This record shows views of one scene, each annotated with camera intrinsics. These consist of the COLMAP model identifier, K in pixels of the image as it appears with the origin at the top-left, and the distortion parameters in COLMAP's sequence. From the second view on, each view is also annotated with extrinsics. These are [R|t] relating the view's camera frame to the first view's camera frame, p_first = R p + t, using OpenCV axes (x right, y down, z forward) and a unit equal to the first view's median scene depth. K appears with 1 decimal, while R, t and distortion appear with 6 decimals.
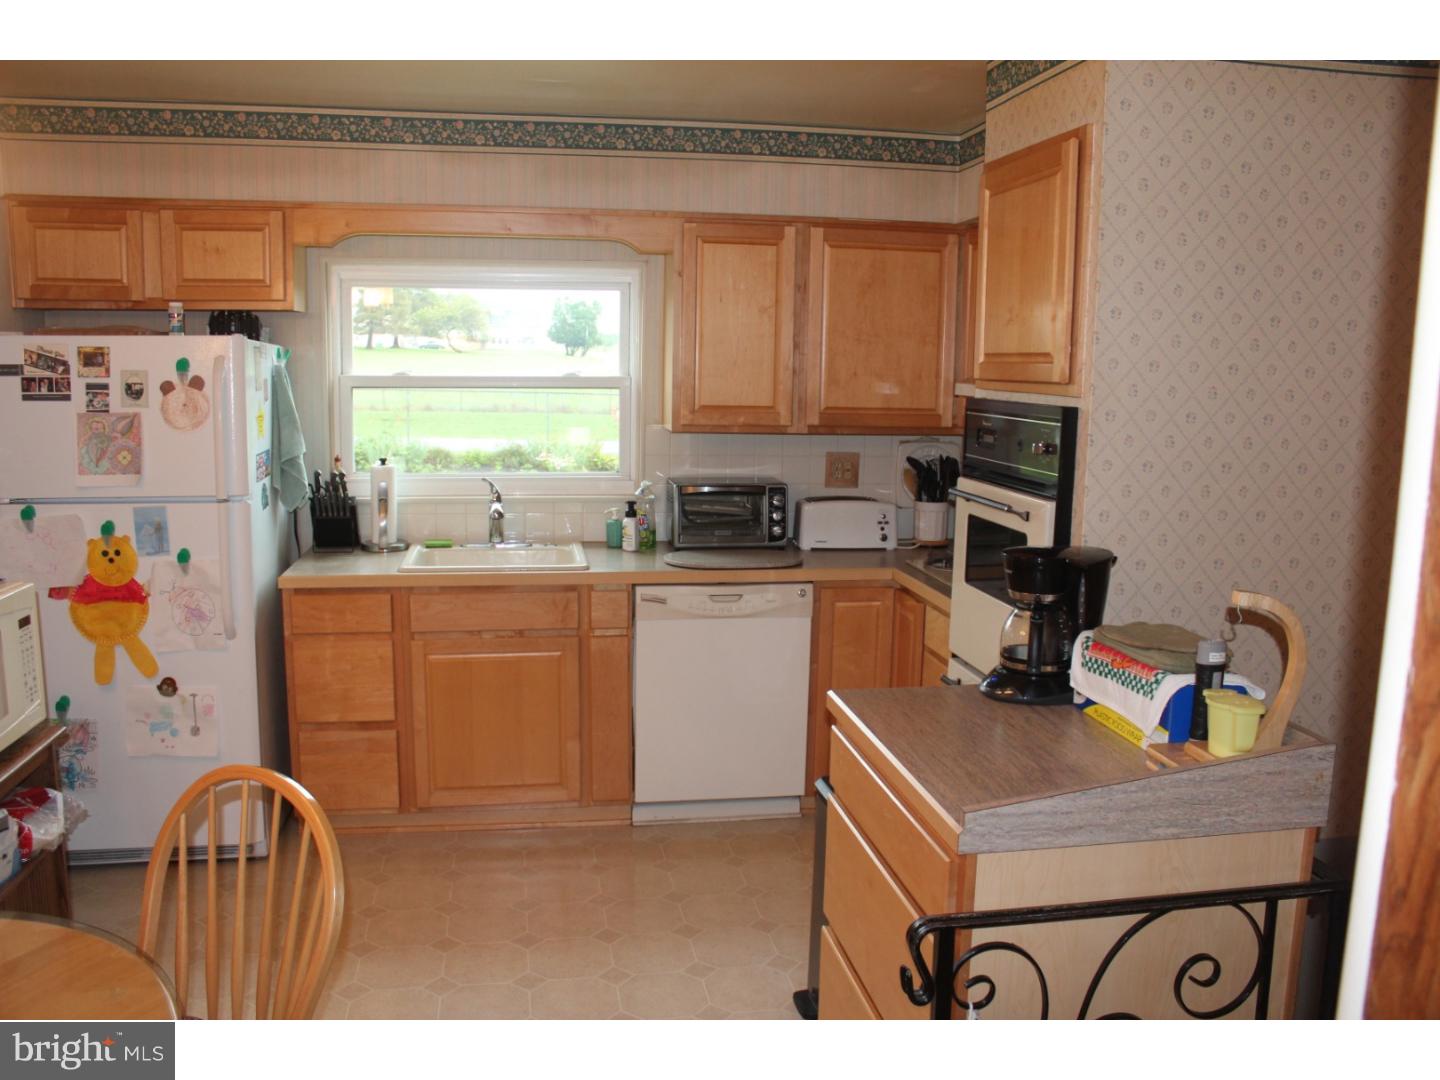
lens RADIAL K [[1208.2, 0, 720.0], [0, 1208.2, 540.0], [0, 0, 1]] dist [-0.175891, 0.178459]
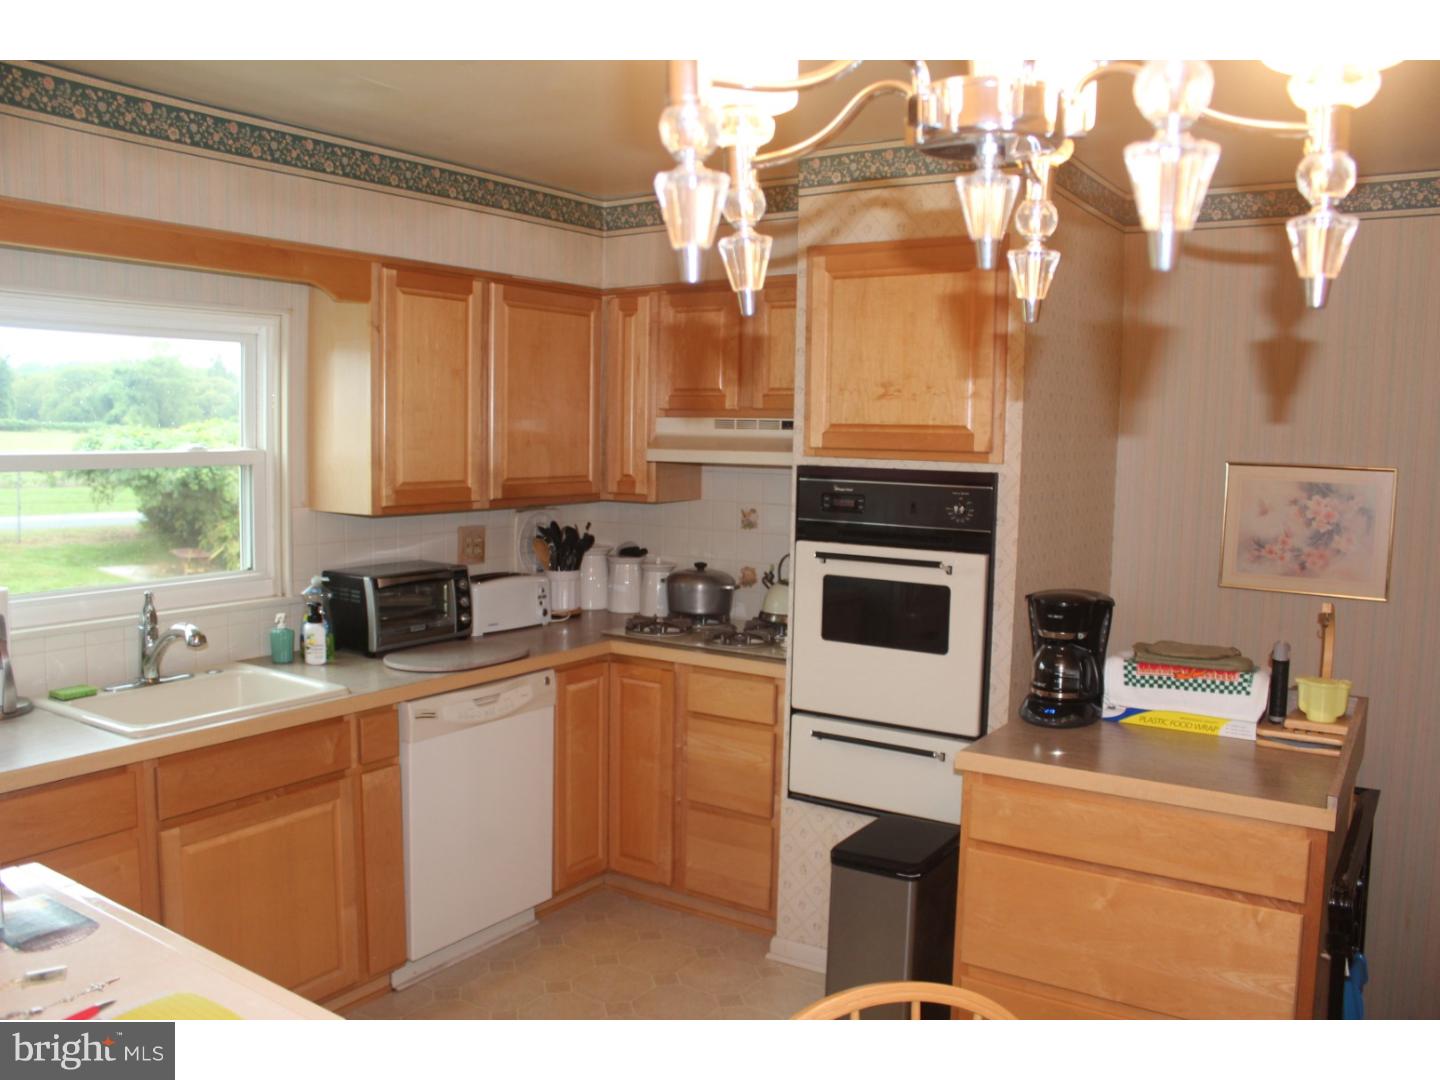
lens RADIAL K [[1208.2, 0, 720.0], [0, 1208.2, 540.0], [0, 0, 1]] dist [-0.175891, 0.178459]
pose [[0.682842, -0.073499, 0.726859, -0.489158], [0.103863, 0.994587, 0.002998, -0.050880], [-0.723145, 0.073447, 0.686780, 0.260874]]
